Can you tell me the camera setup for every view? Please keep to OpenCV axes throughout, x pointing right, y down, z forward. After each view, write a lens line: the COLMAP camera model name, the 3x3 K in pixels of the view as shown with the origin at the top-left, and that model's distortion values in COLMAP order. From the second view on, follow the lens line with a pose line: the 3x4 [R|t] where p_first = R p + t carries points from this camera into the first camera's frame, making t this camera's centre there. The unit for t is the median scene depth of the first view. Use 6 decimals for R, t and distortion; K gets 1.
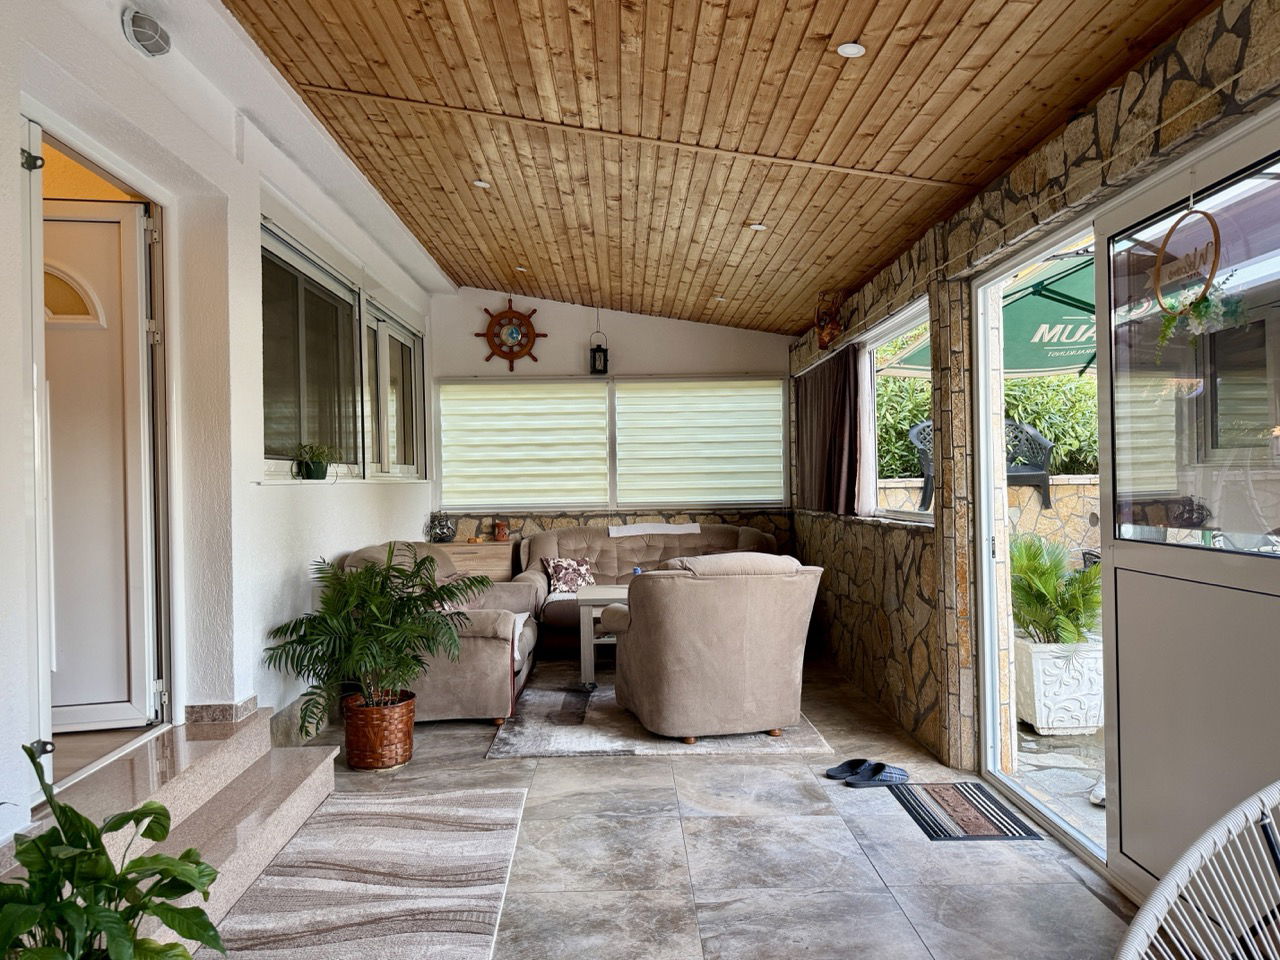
lens RADIAL K [[894.2, 0, 636.3], [0, 894.2, 479.9], [0, 0, 1]] dist [0.001666, -0.018999]
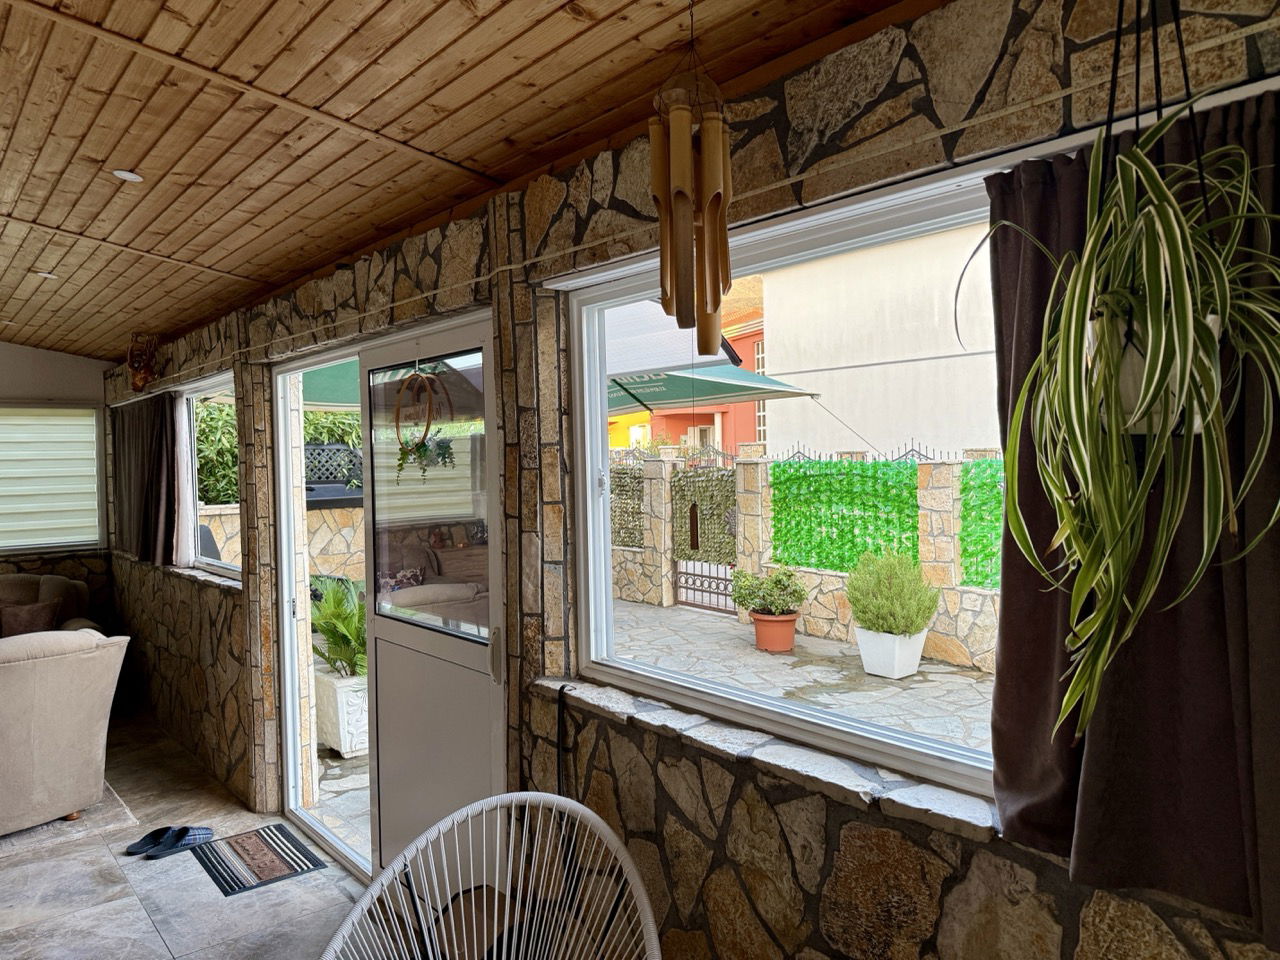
lens RADIAL K [[894.2, 0, 636.3], [0, 894.2, 479.9], [0, 0, 1]] dist [0.001666, -0.018999]
pose [[0.776938, -0.012746, 0.629448, 0.030653], [0.001751, 0.999835, 0.018085, -0.103766], [-0.629574, -0.012949, 0.776832, -0.133531]]
